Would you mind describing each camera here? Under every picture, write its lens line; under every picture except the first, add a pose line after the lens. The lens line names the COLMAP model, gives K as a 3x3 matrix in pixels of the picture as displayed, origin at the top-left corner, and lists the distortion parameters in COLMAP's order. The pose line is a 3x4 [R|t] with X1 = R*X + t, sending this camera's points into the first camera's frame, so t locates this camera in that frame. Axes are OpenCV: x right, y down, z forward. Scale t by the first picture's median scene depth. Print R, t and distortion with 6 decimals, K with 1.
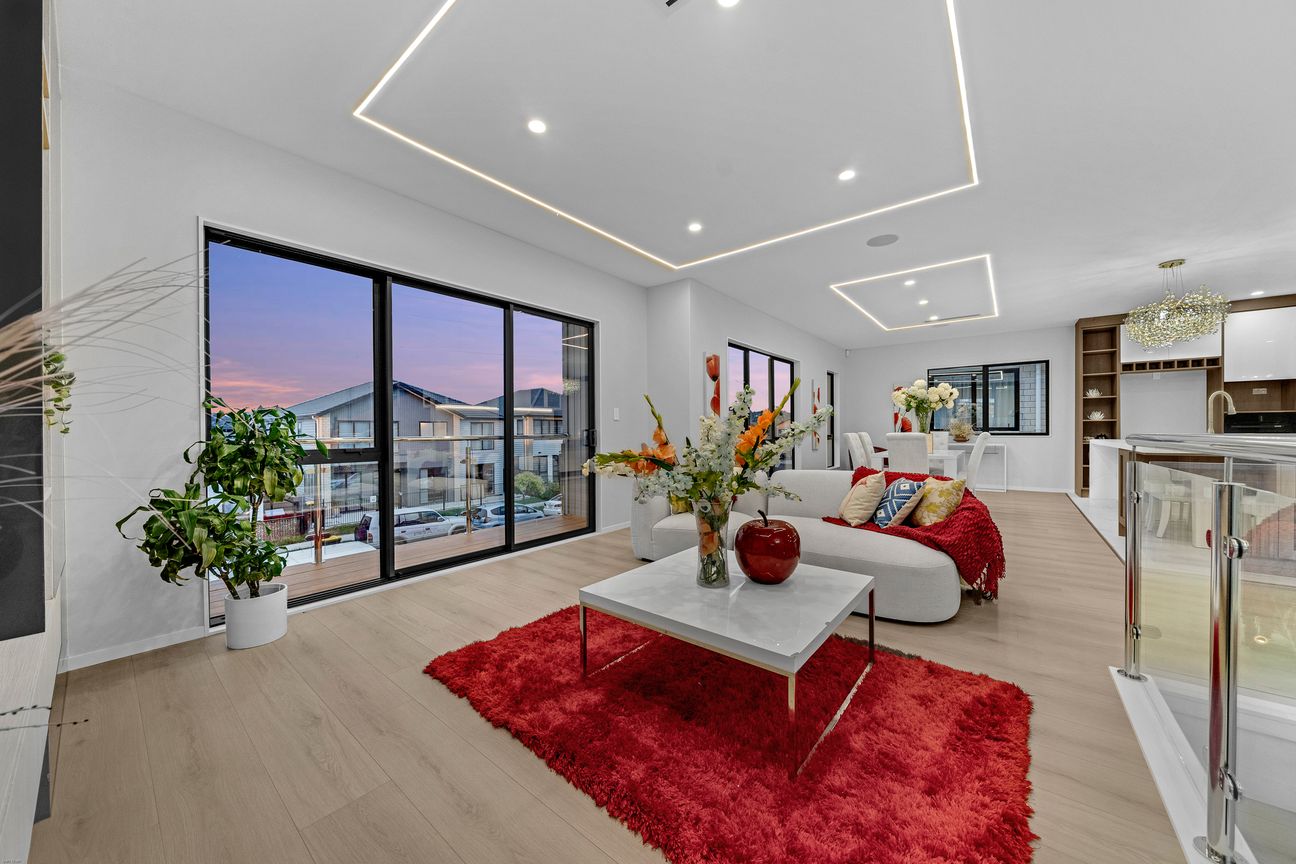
lens RADIAL K [[442.3, 0, 651.7], [0, 442.3, 433.5], [0, 0, 1]] dist [-0.012255, 0.000070]
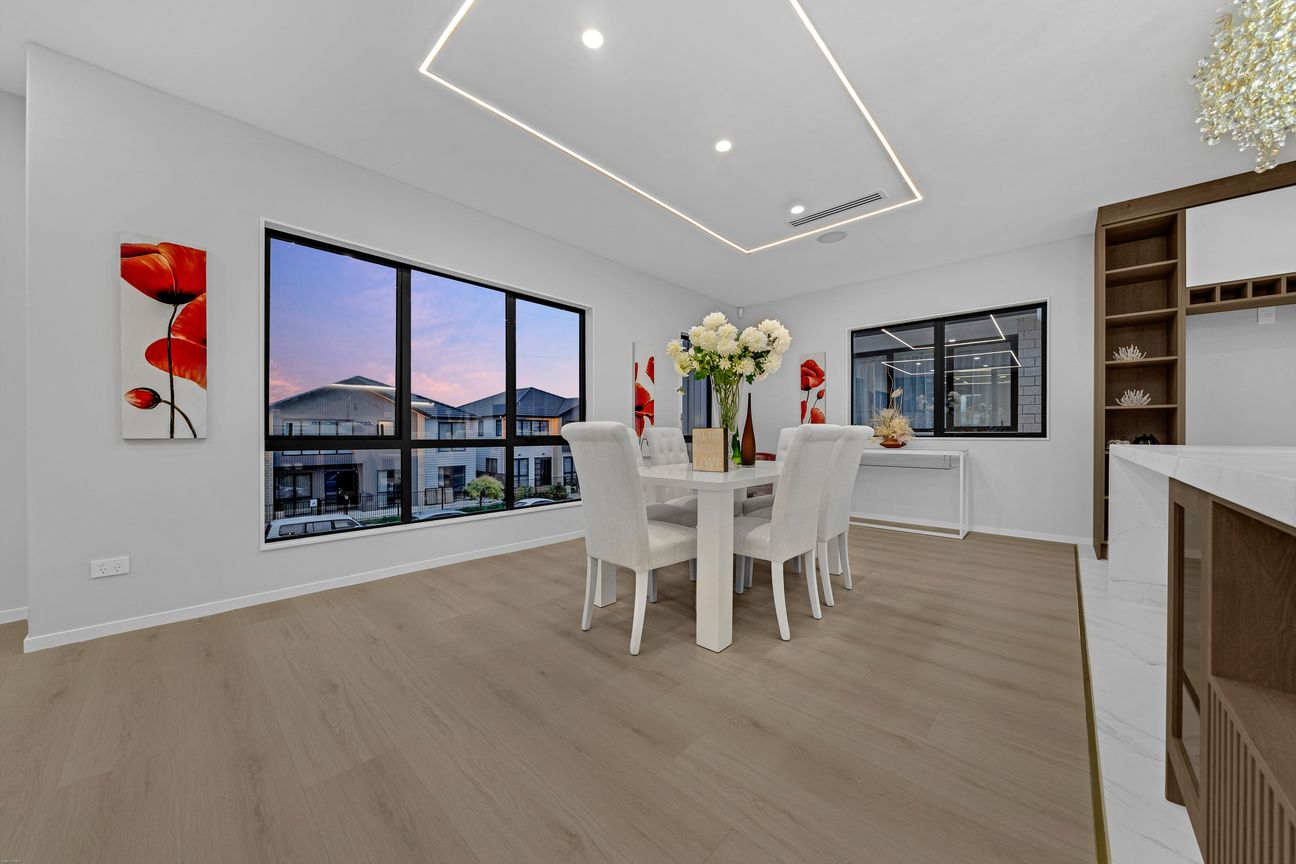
lens RADIAL K [[442.3, 0, 646.5], [0, 442.3, 437.4], [0, 0, 1]] dist [-0.012255, 0.000070]
pose [[0.997201, 0.007955, -0.074345, 0.491896], [-0.007750, 0.999965, 0.003045, 0.007312], [0.074367, -0.002461, 0.997228, 0.453972]]
